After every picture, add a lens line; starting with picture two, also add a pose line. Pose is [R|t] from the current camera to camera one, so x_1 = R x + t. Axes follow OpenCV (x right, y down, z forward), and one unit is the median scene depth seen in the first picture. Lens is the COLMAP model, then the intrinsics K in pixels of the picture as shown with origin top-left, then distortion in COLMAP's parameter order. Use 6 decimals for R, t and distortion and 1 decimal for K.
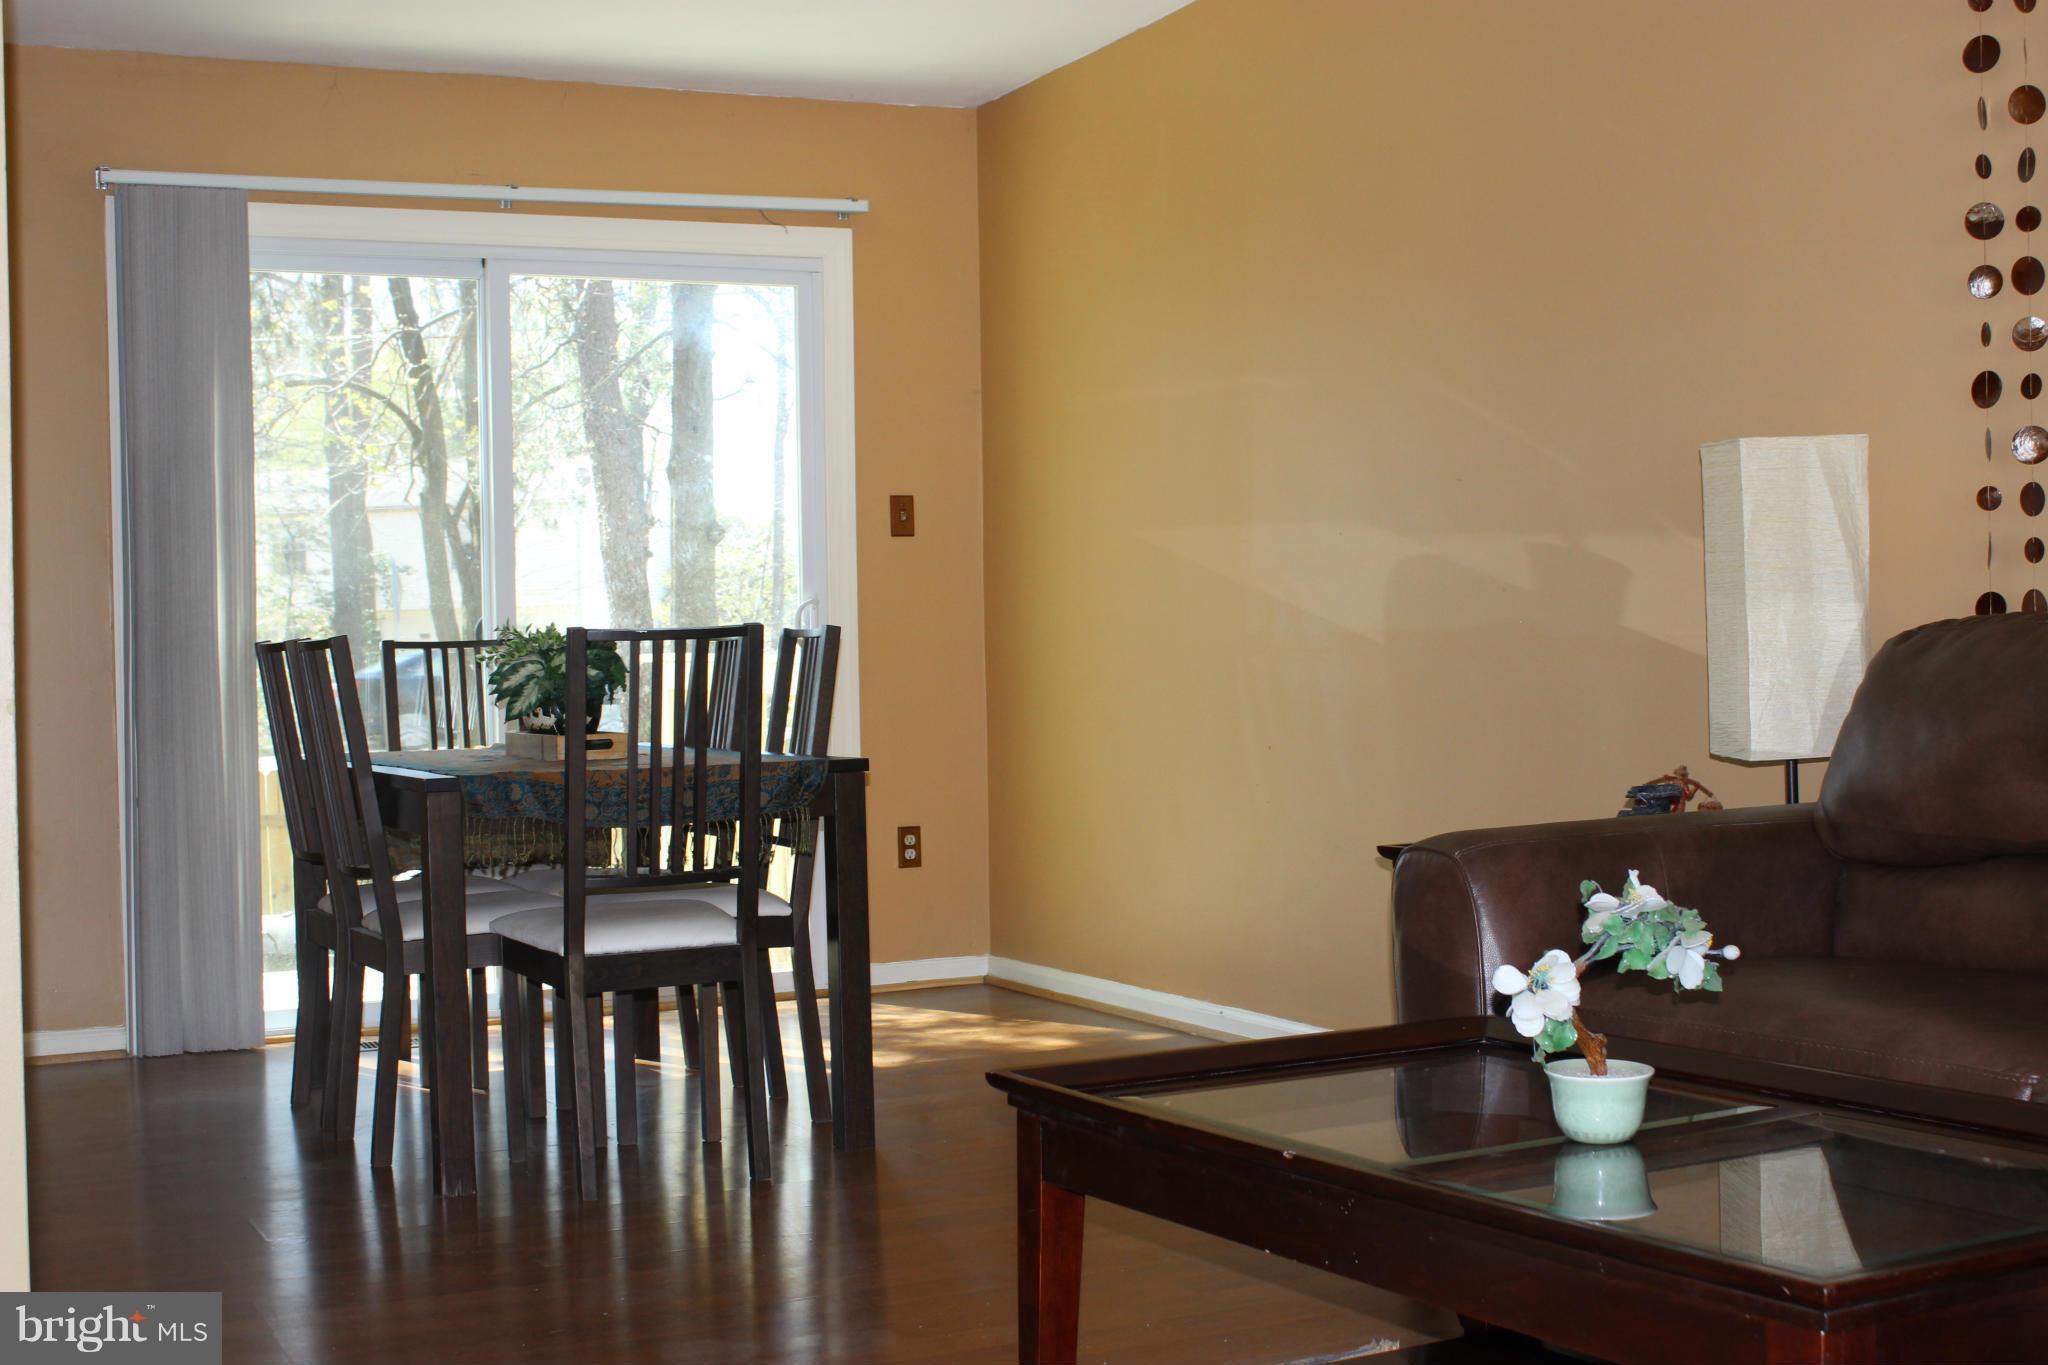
lens RADIAL K [[2573.2, 0, 1064.3], [0, 2573.2, 616.5], [0, 0, 1]] dist [-0.143984, 0.445946]
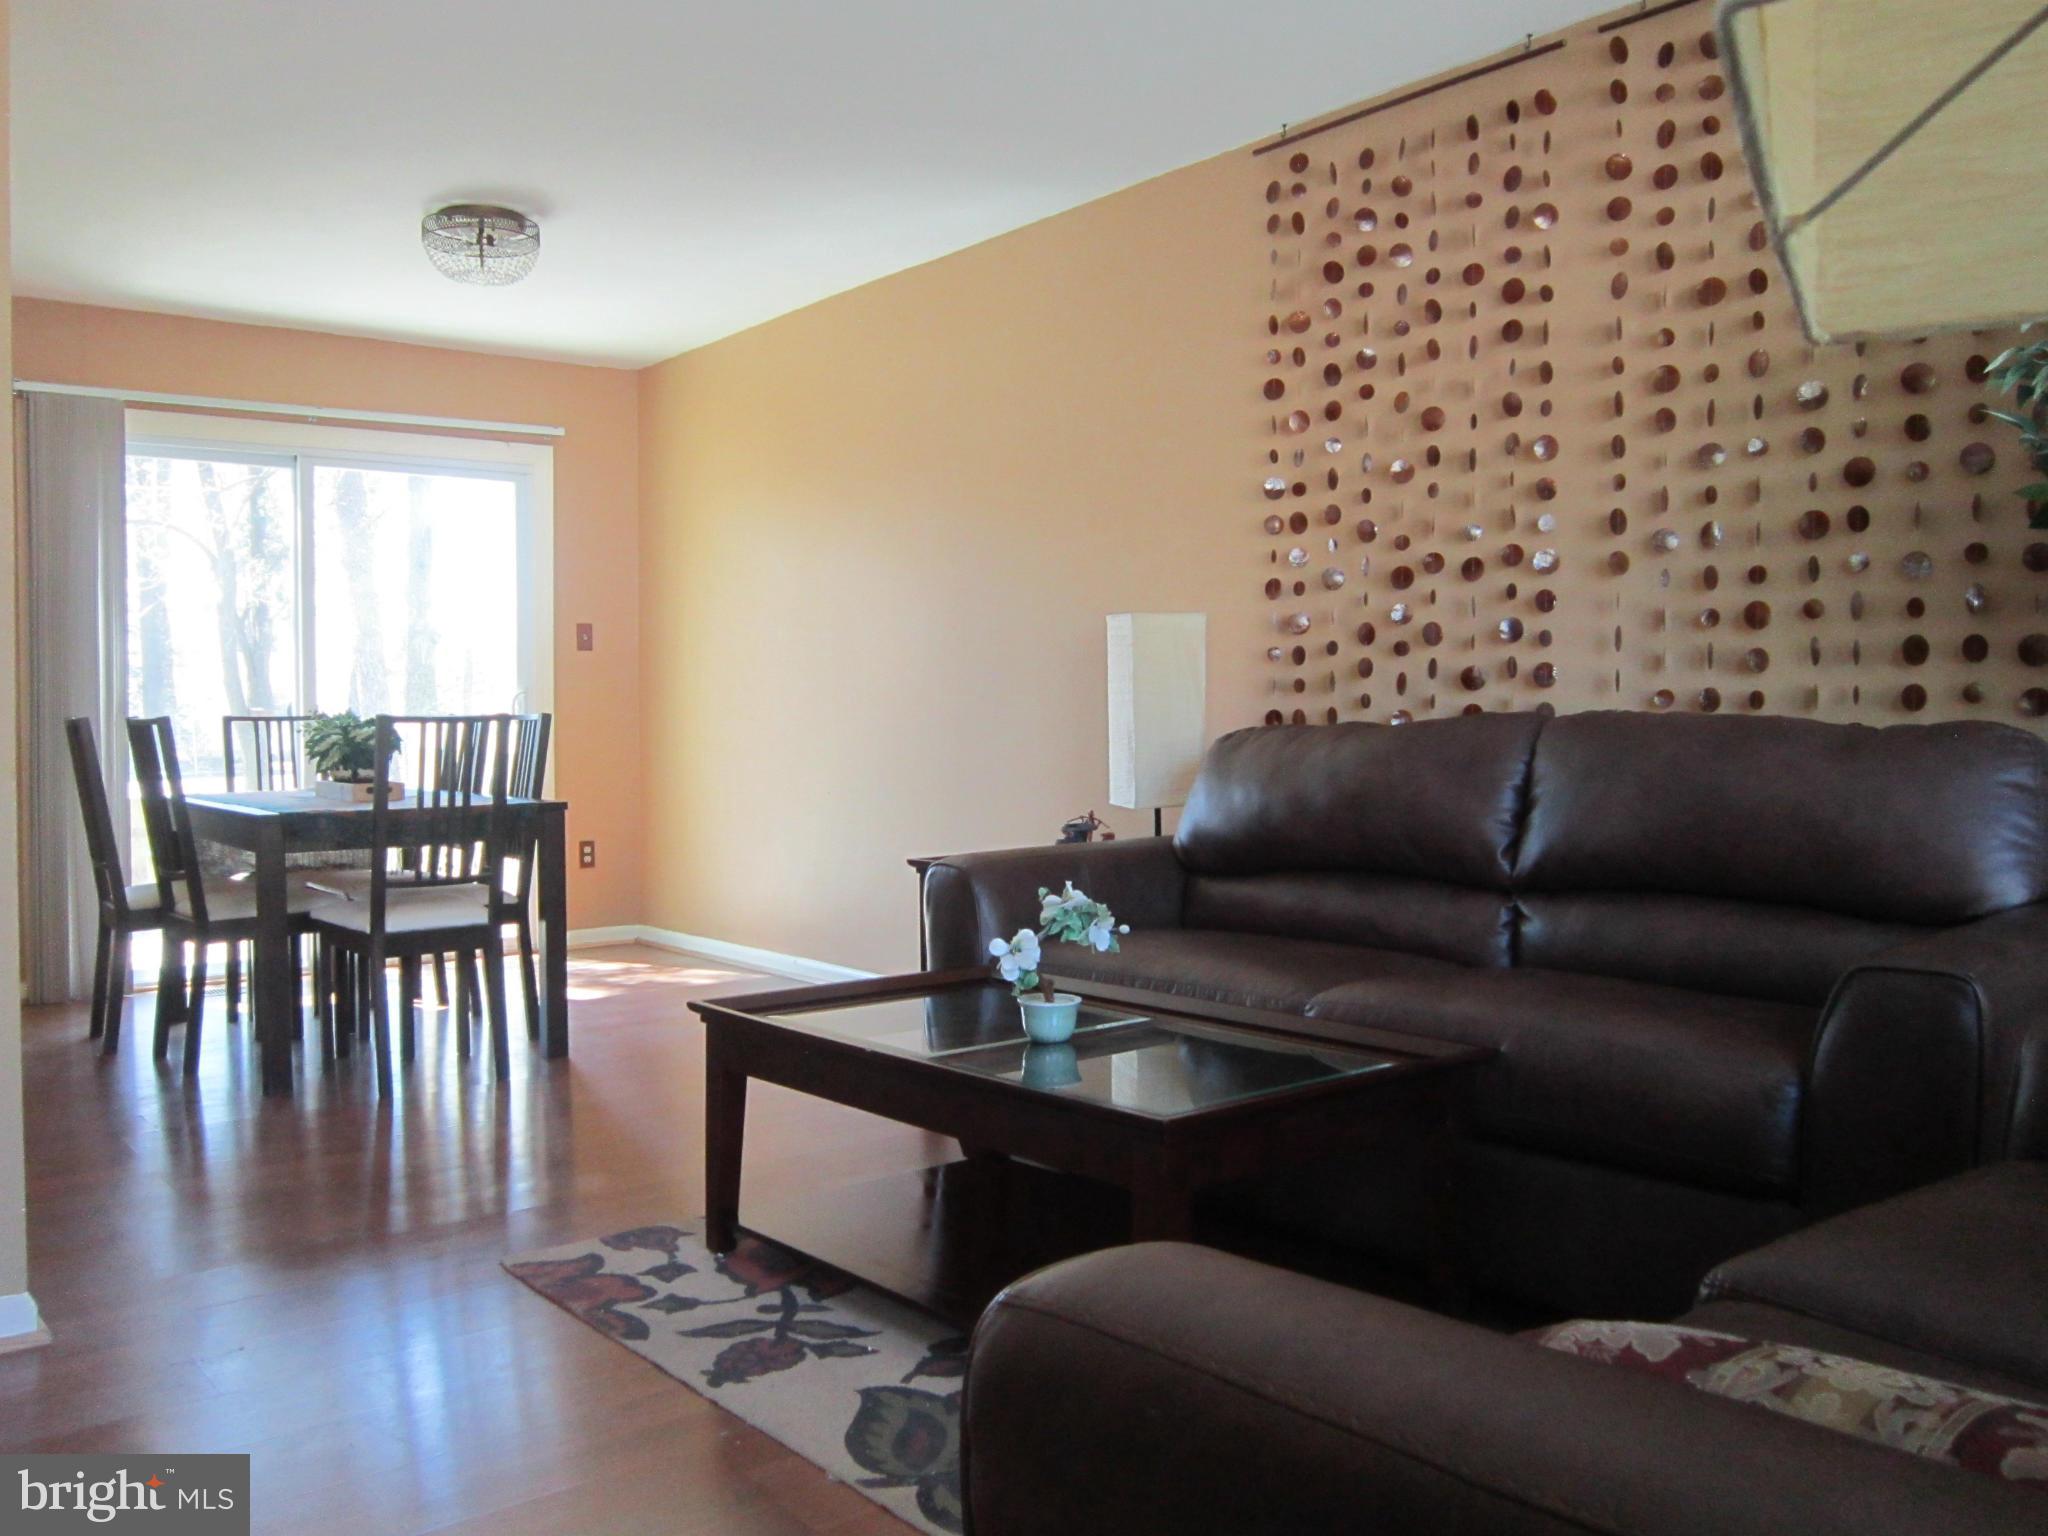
lens RADIAL K [[1671.3, 0, 1024.0], [0, 1671.3, 768.0], [0, 0, 1]] dist [-0.040810, 0.006161]
pose [[0.979127, 0.008846, 0.203054, -0.019634], [-0.017047, 0.999106, 0.038674, -0.010775], [-0.202531, -0.041328, 0.978403, -0.045670]]
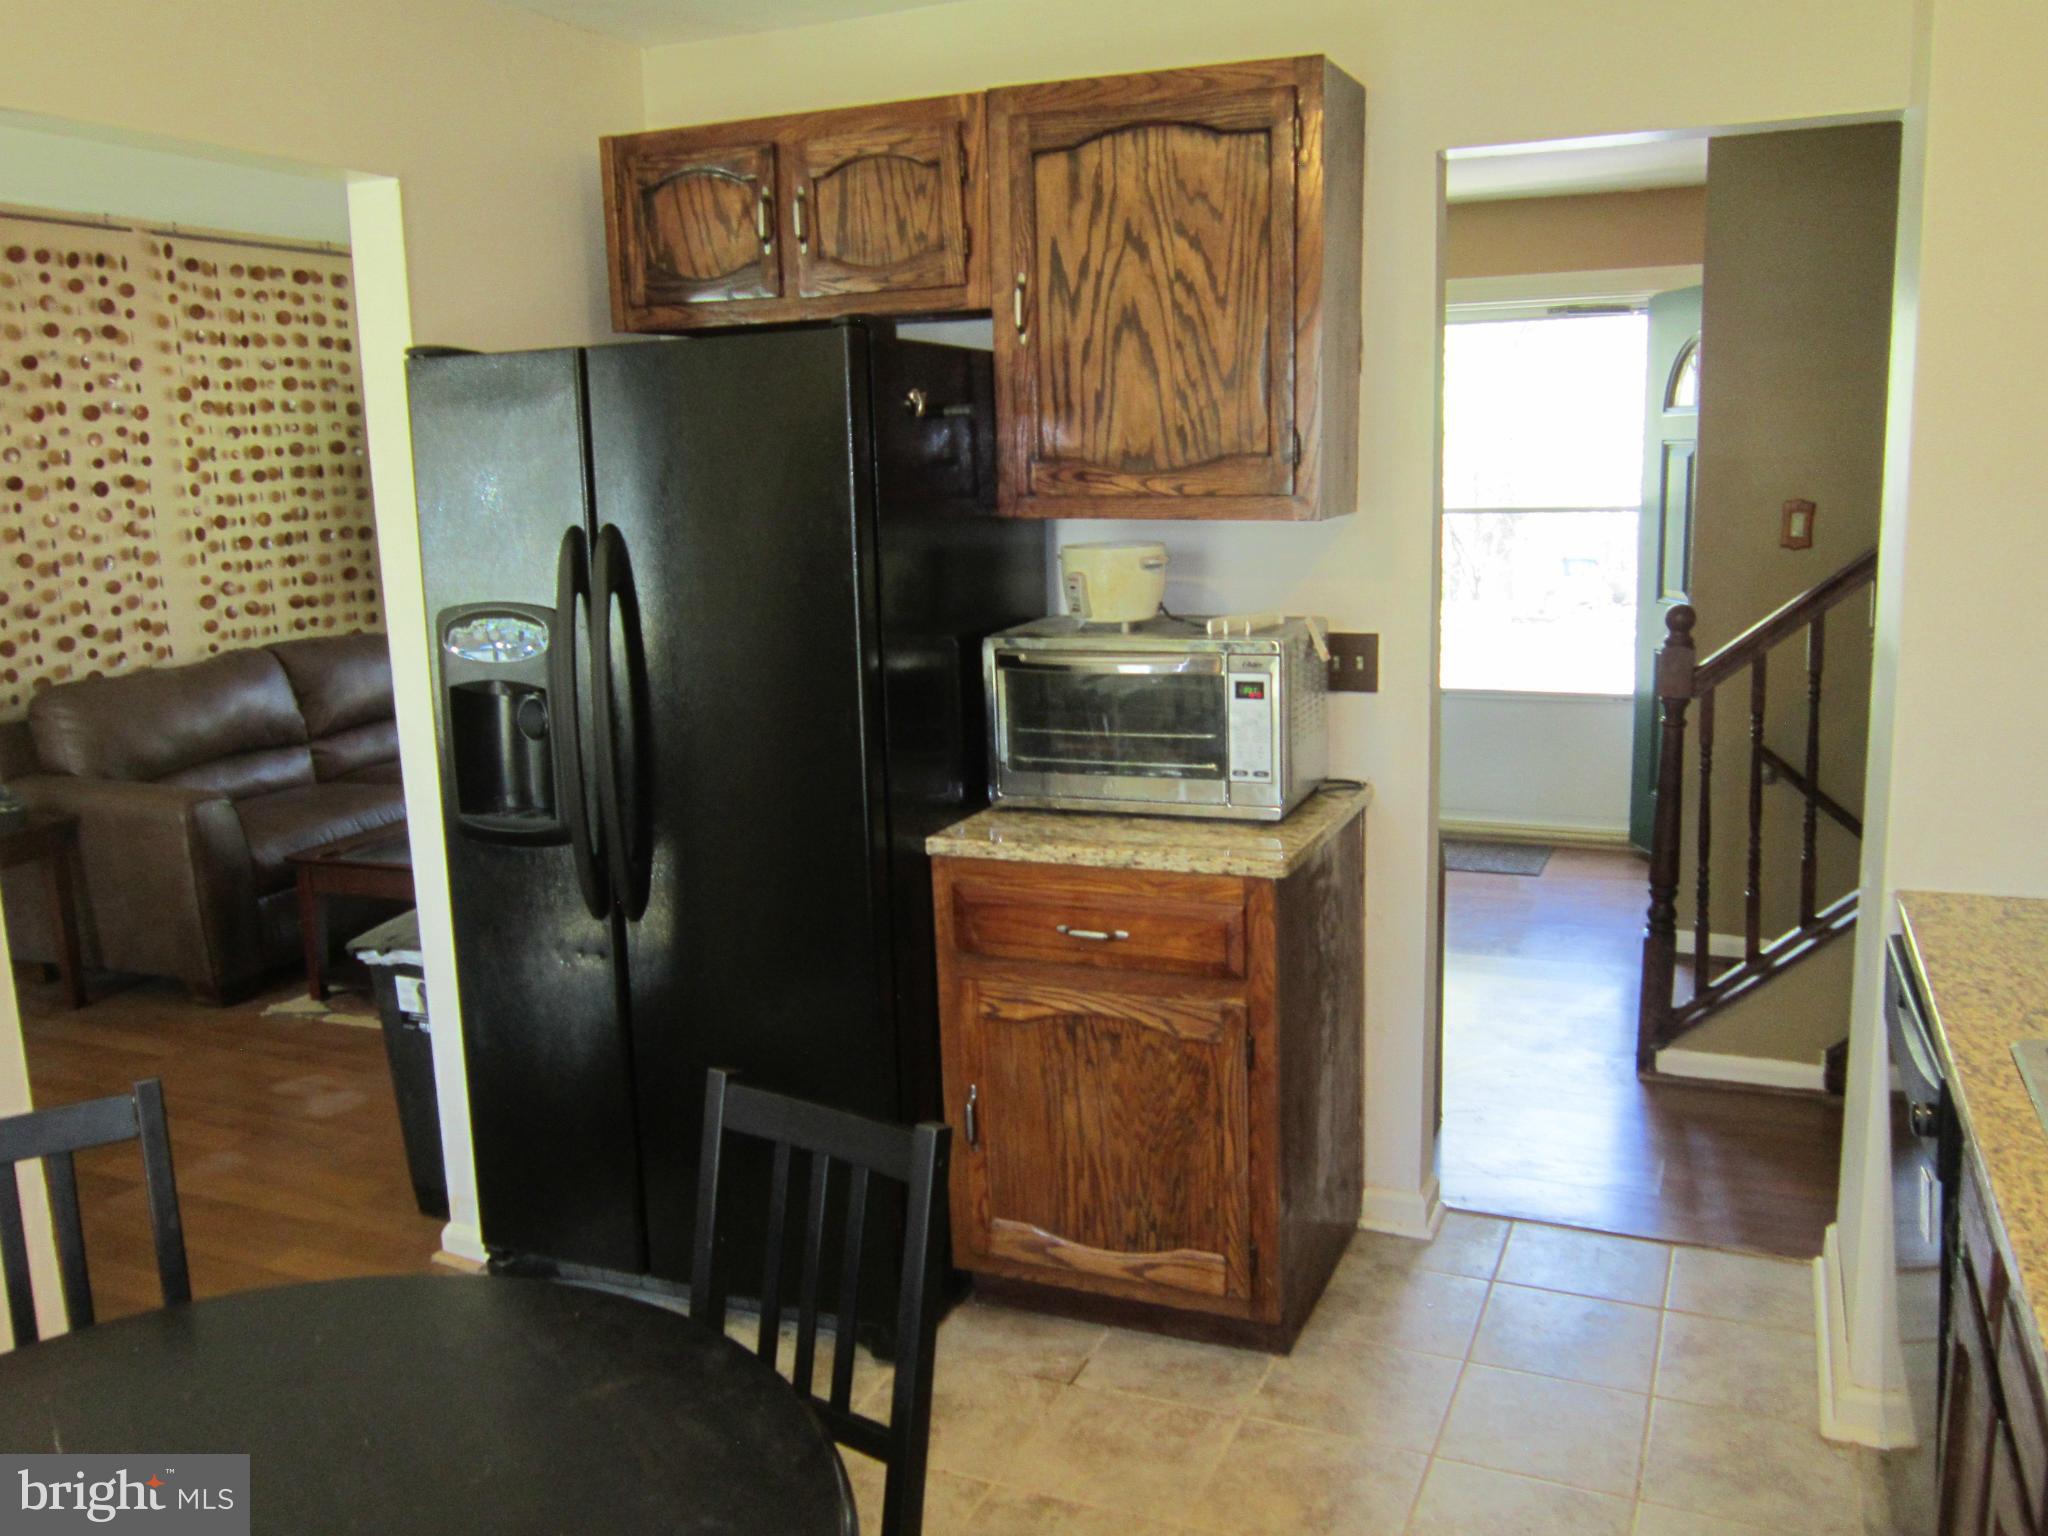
lens RADIAL K [[1706.0, 0, 1021.8], [0, 1706.0, 753.5], [0, 0, 1]] dist [-0.042808, 0.027848]
pose [[-0.624557, -0.091989, 0.775543, -1.152600], [0.040666, 0.987861, 0.149922, -0.111125], [-0.779920, 0.125173, -0.613235, 1.089900]]
